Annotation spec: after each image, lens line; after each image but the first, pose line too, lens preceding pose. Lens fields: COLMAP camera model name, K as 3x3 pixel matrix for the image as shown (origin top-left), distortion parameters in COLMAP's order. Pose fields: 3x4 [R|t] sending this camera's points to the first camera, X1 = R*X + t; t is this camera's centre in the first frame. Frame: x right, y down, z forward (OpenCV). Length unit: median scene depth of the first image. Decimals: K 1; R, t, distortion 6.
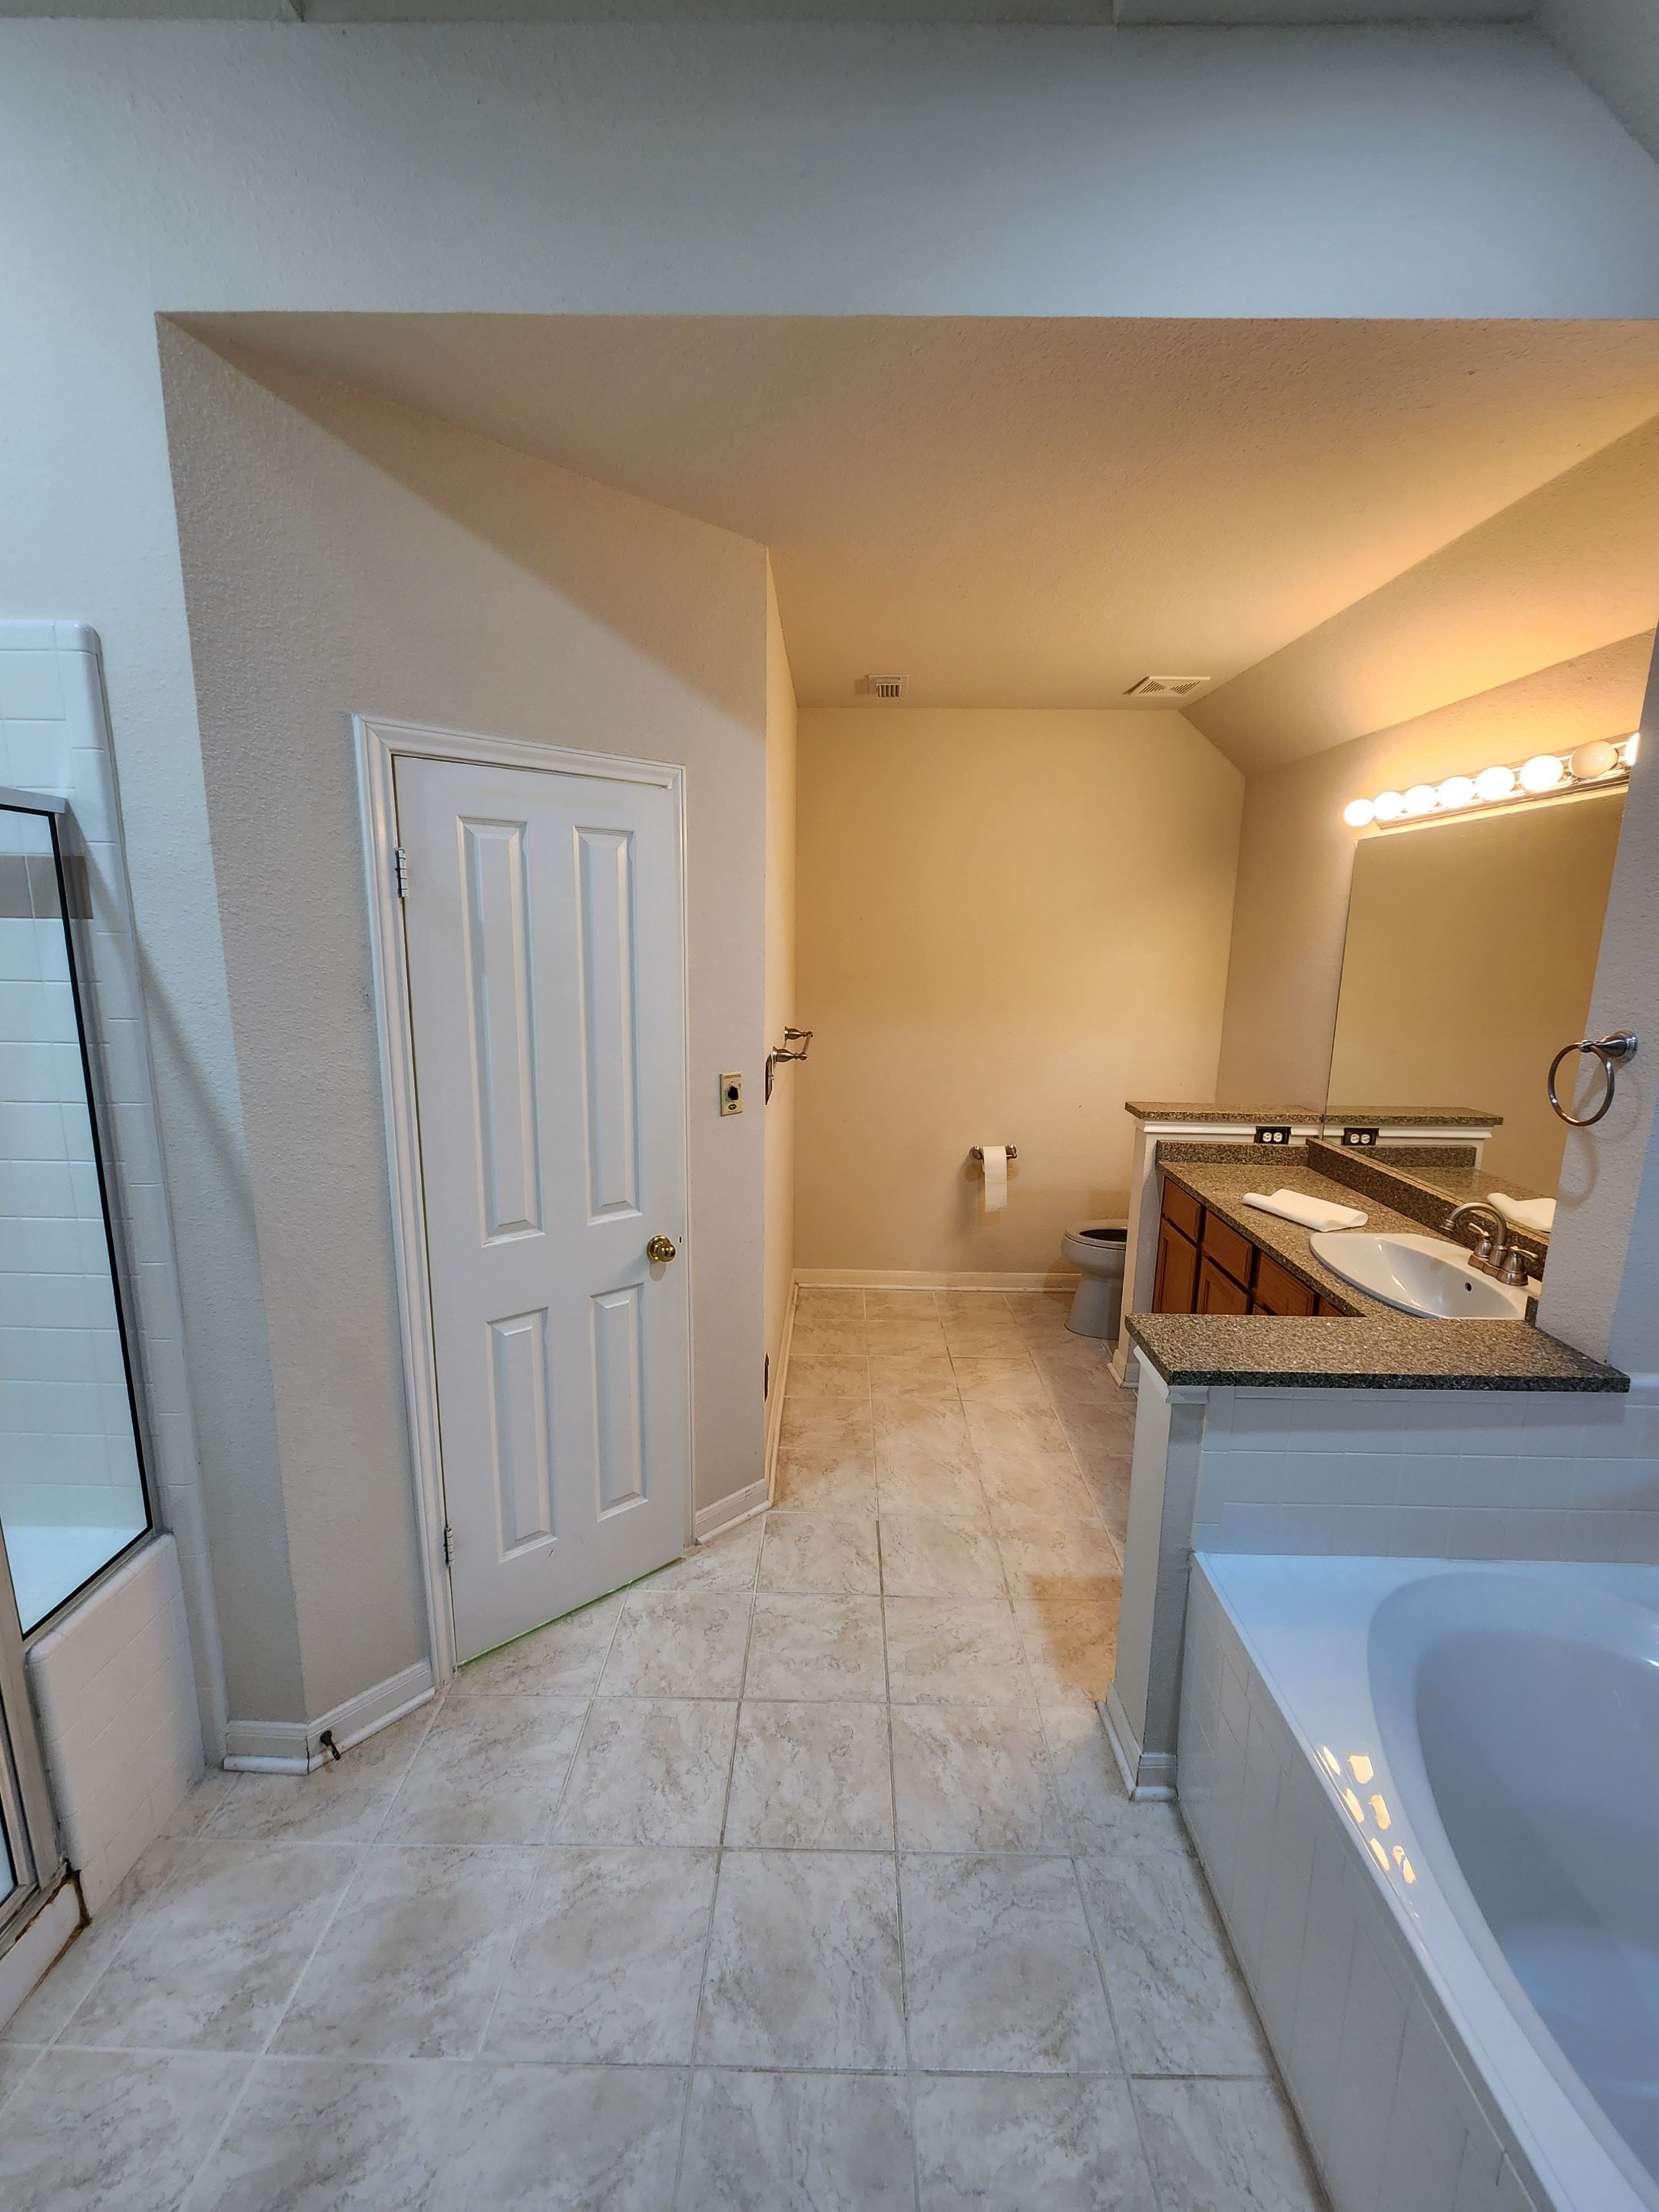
lens RADIAL K [[904.2, 0, 838.0], [0, 904.2, 1098.3], [0, 0, 1]] dist [0.011230, -0.006492]
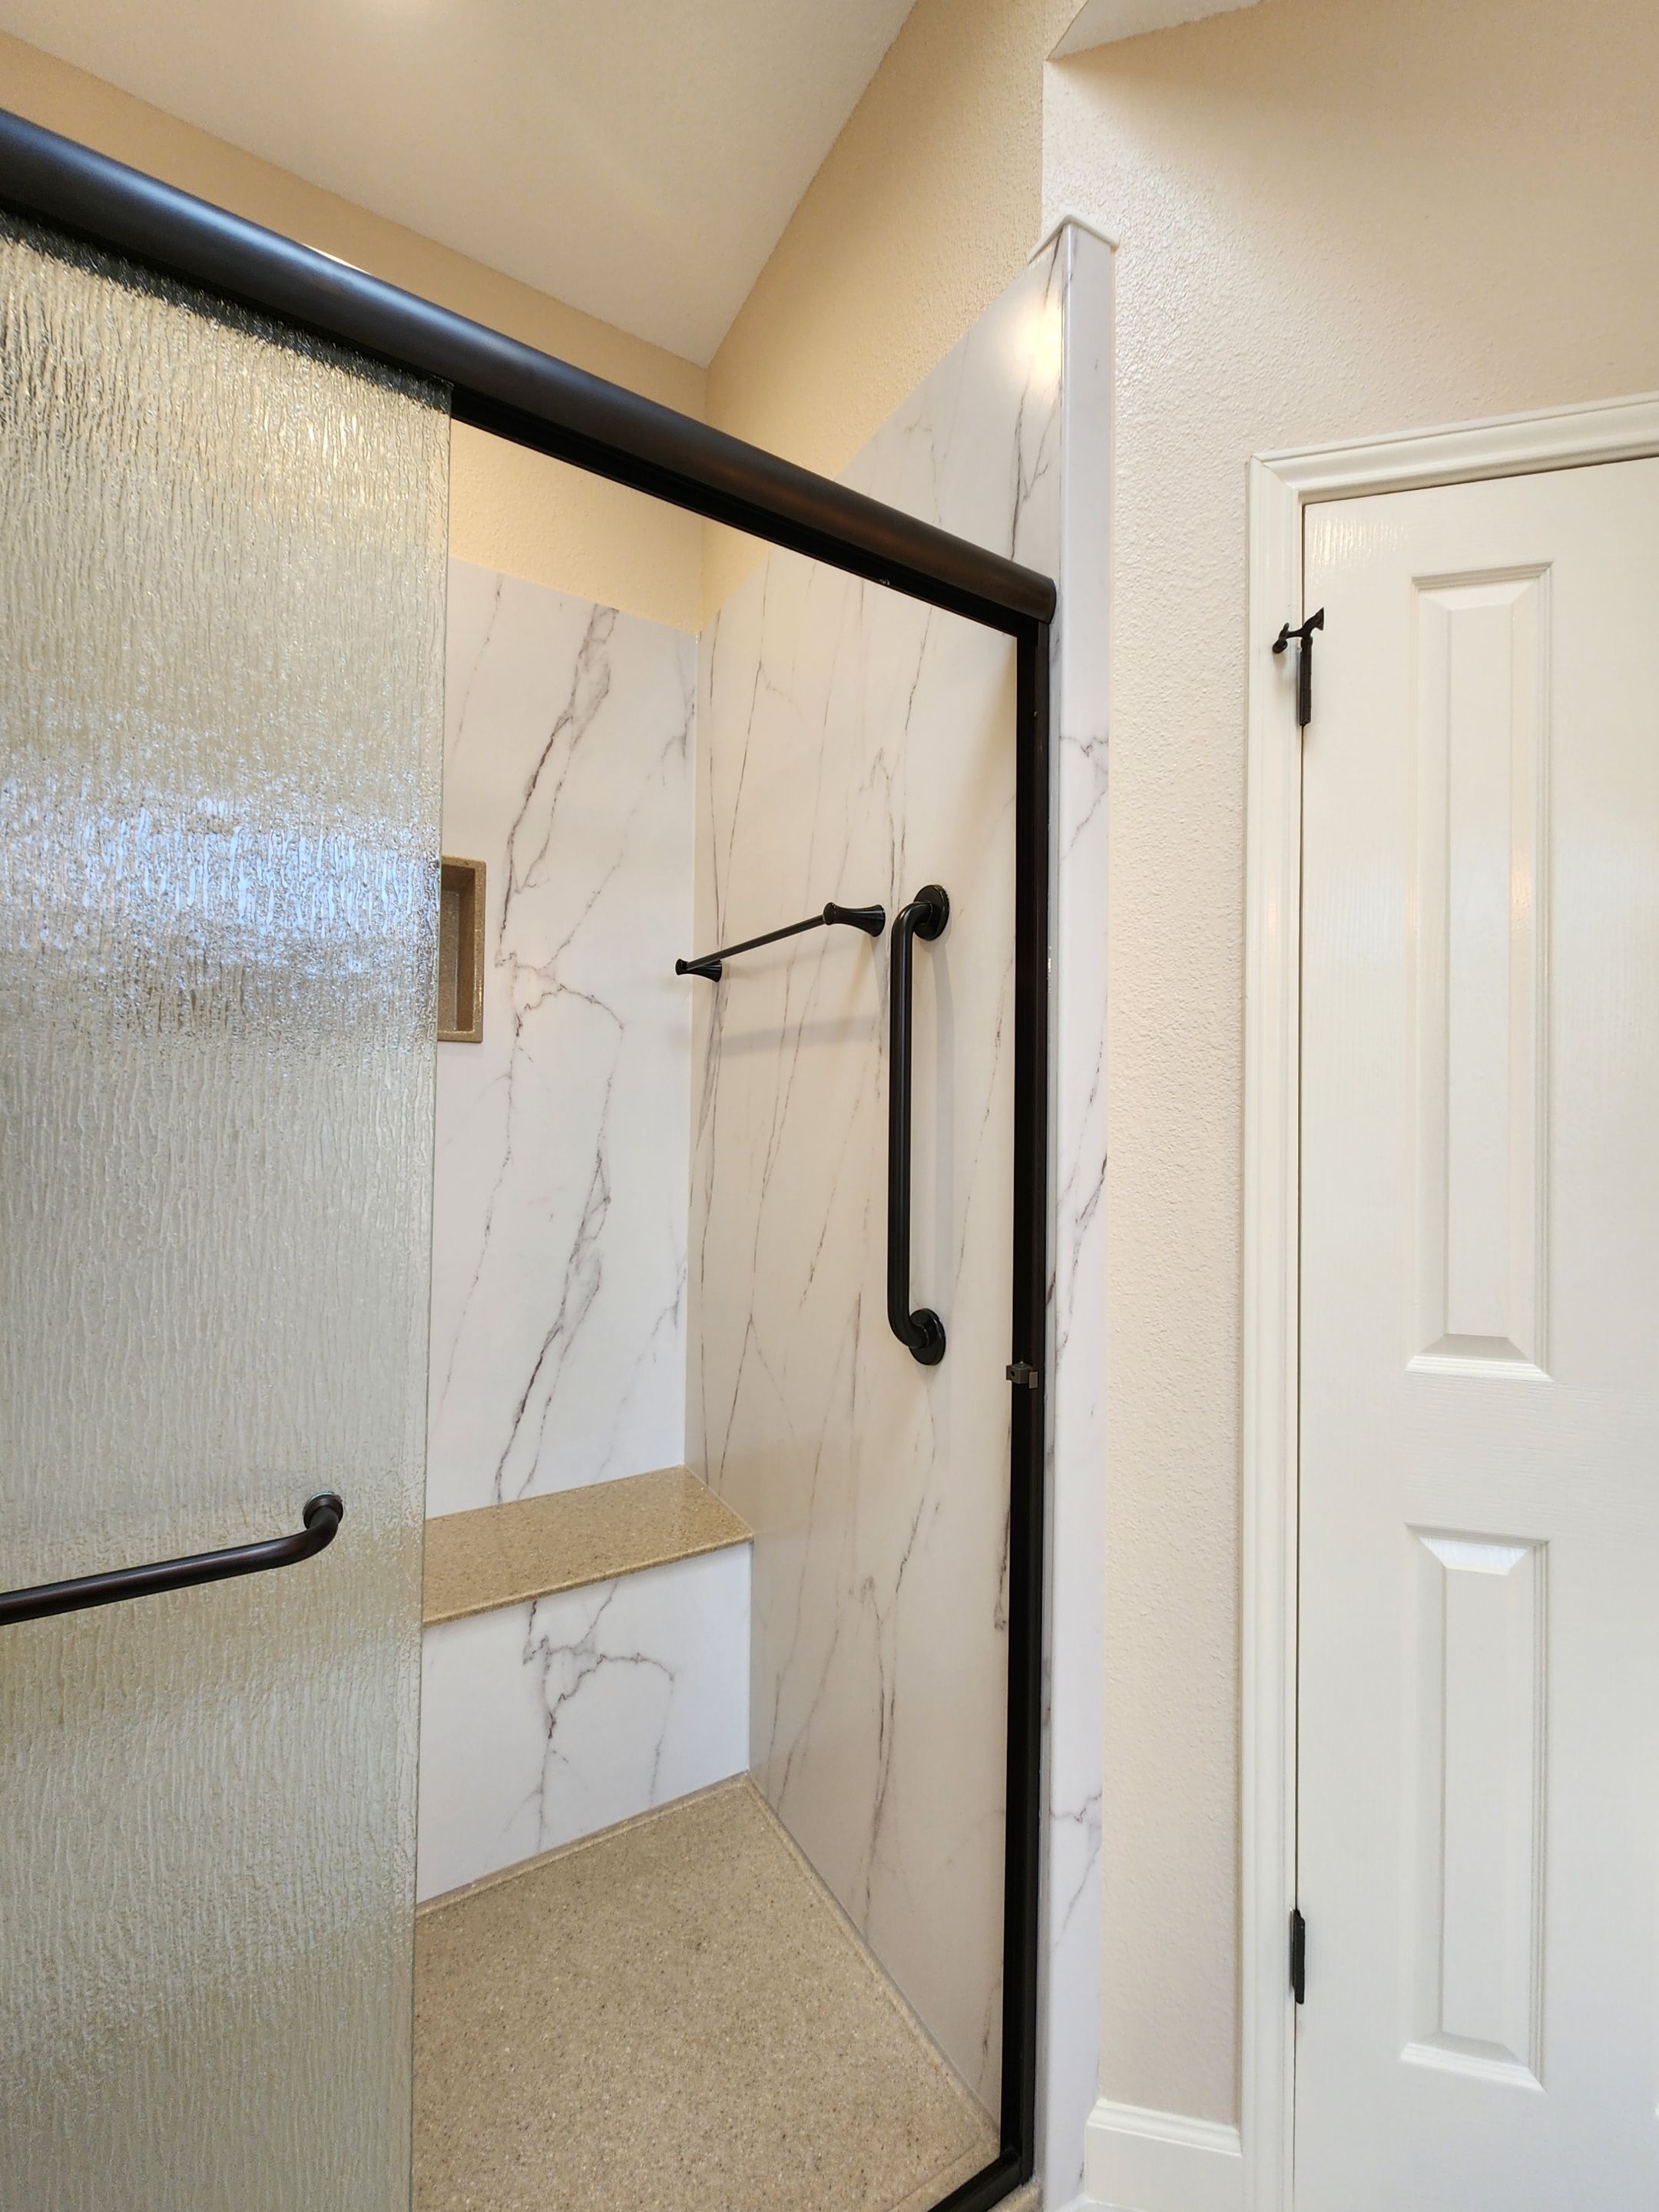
lens RADIAL K [[904.2, 0, 838.0], [0, 904.2, 1098.3], [0, 0, 1]] dist [0.011230, -0.006492]
pose [[0.530594, -0.024962, -0.847258, -0.129570], [-0.161157, 0.978363, -0.129749, 0.136651], [0.832165, 0.205385, 0.515091, 0.450322]]
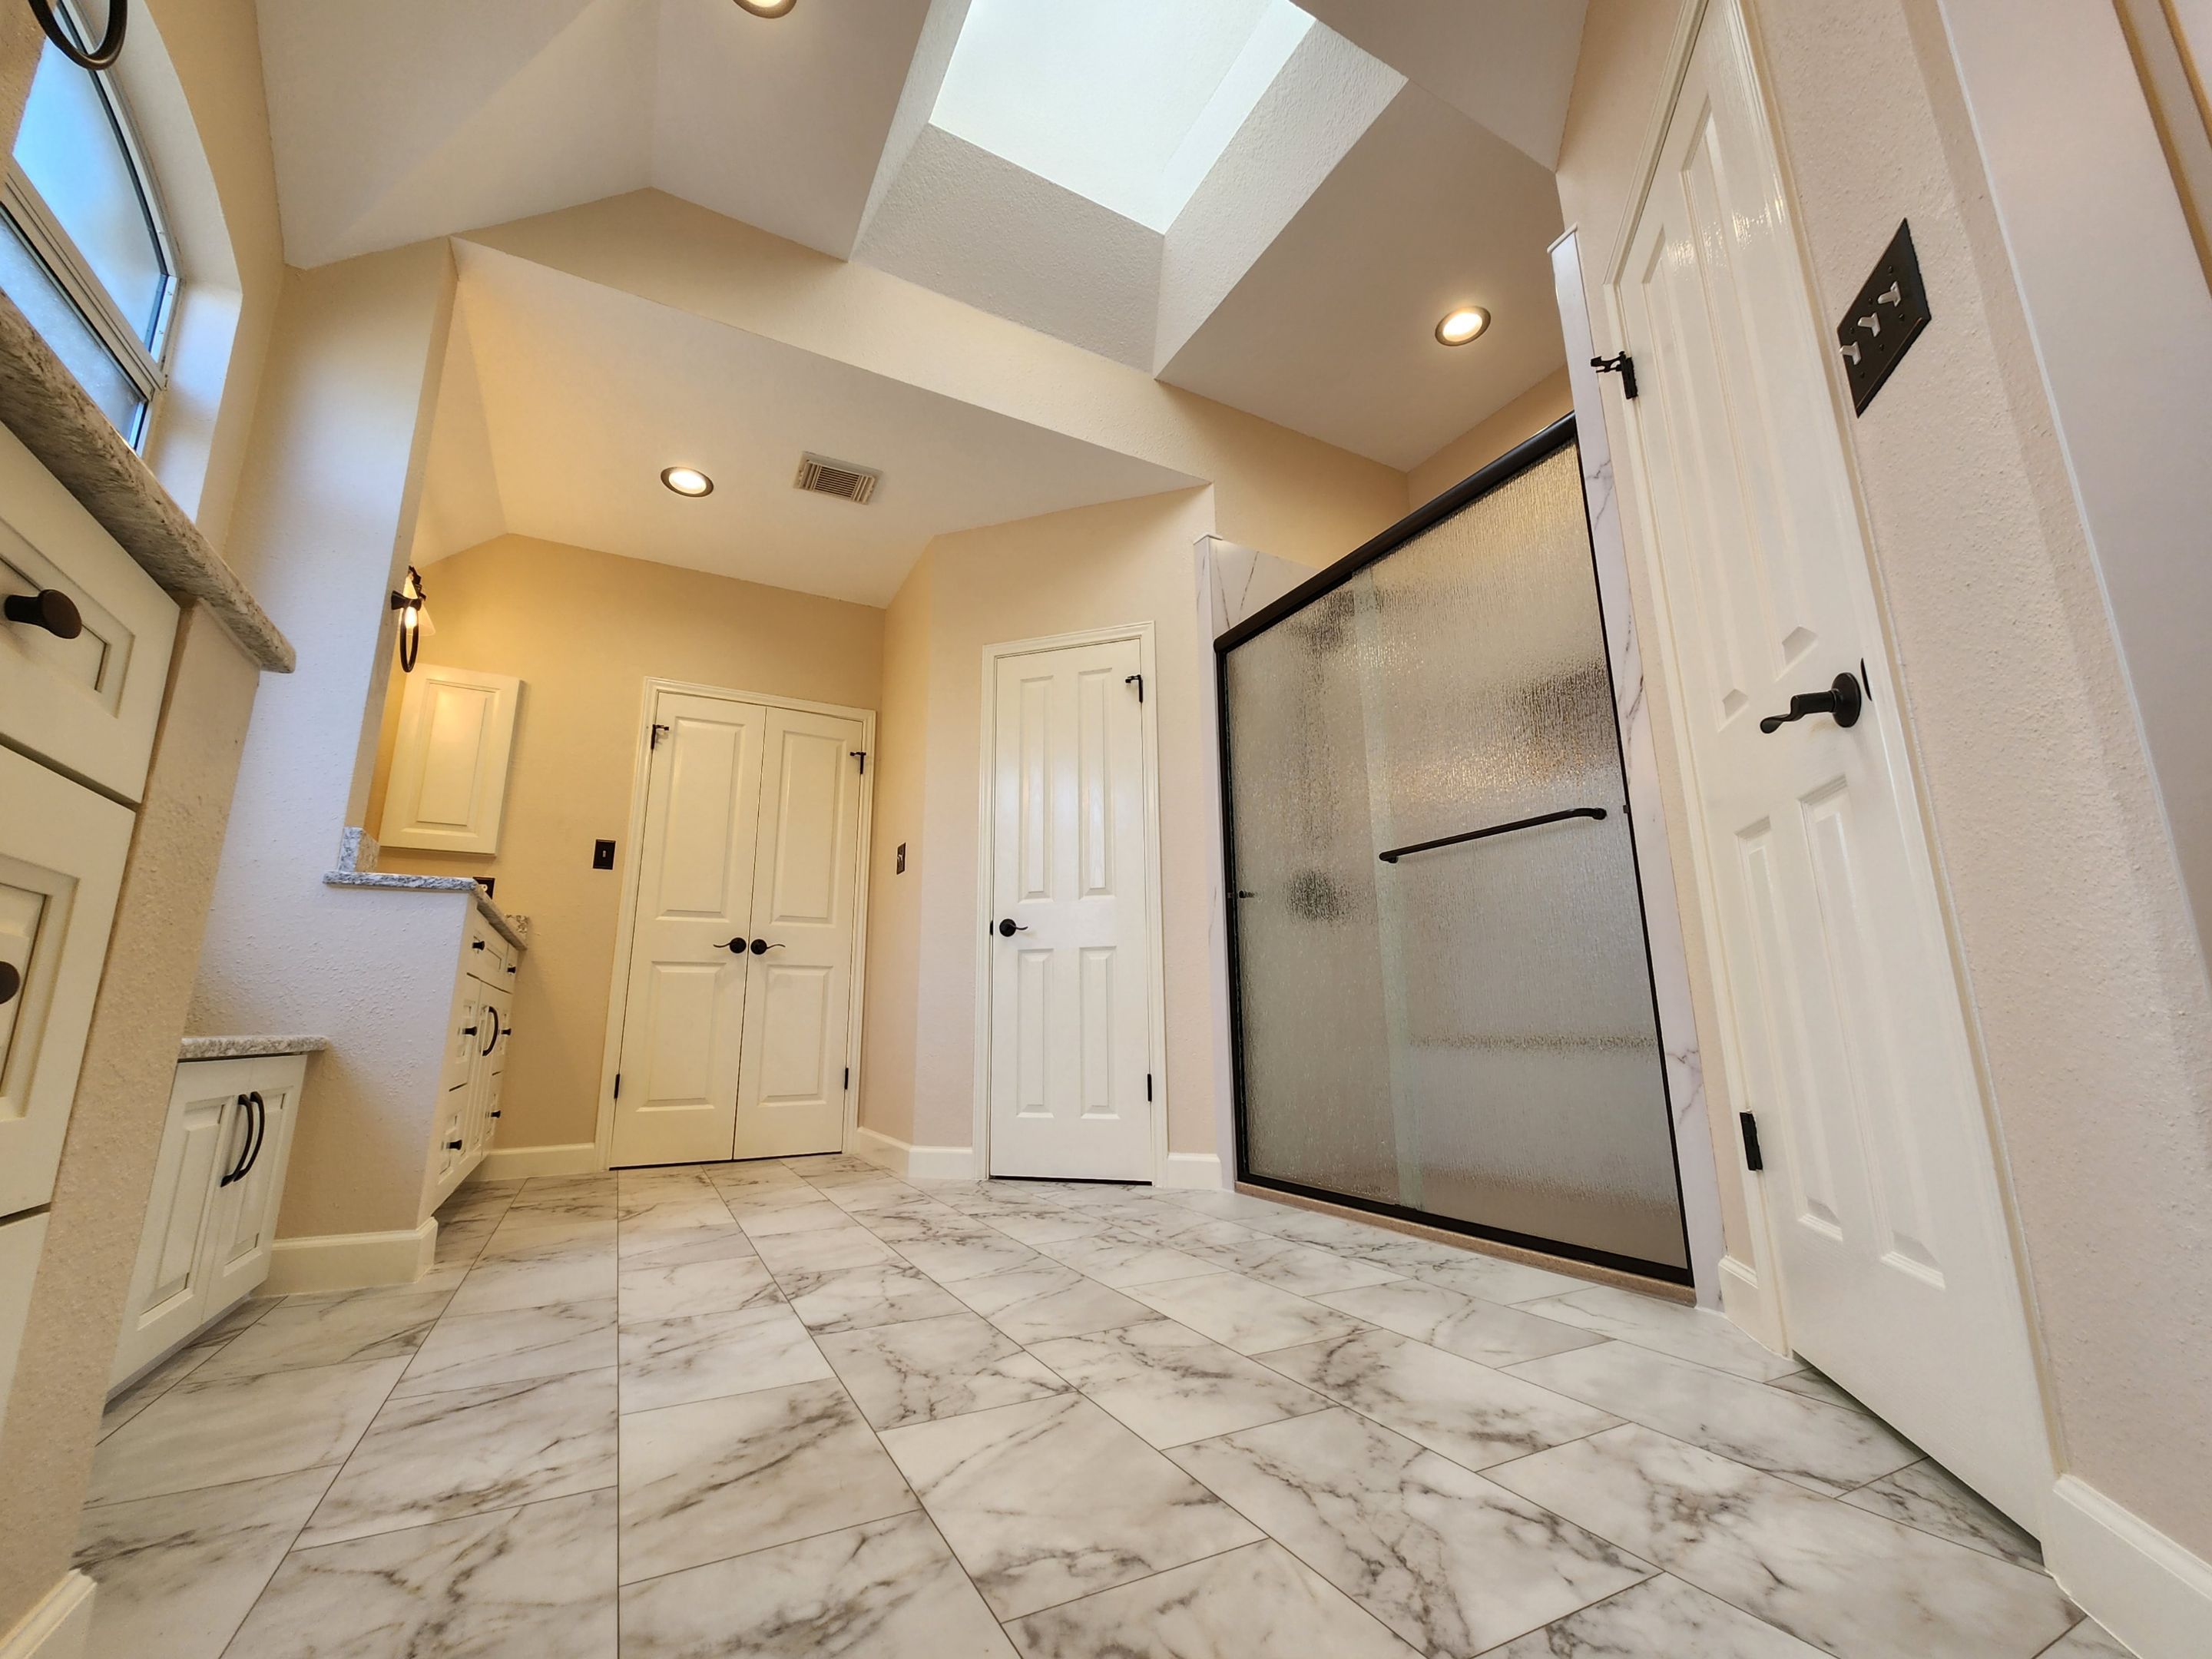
lens RADIAL K [[905.7, 0, 1093.5], [0, 905.7, 827.2], [0, 0, 1]] dist [0.002418, 0.000297]
pose [[-0.881210, -0.113110, -0.458994, 0.445752], [-0.094582, 0.993506, -0.063244, 0.358260], [0.463167, -0.012318, -0.886185, 1.513041]]
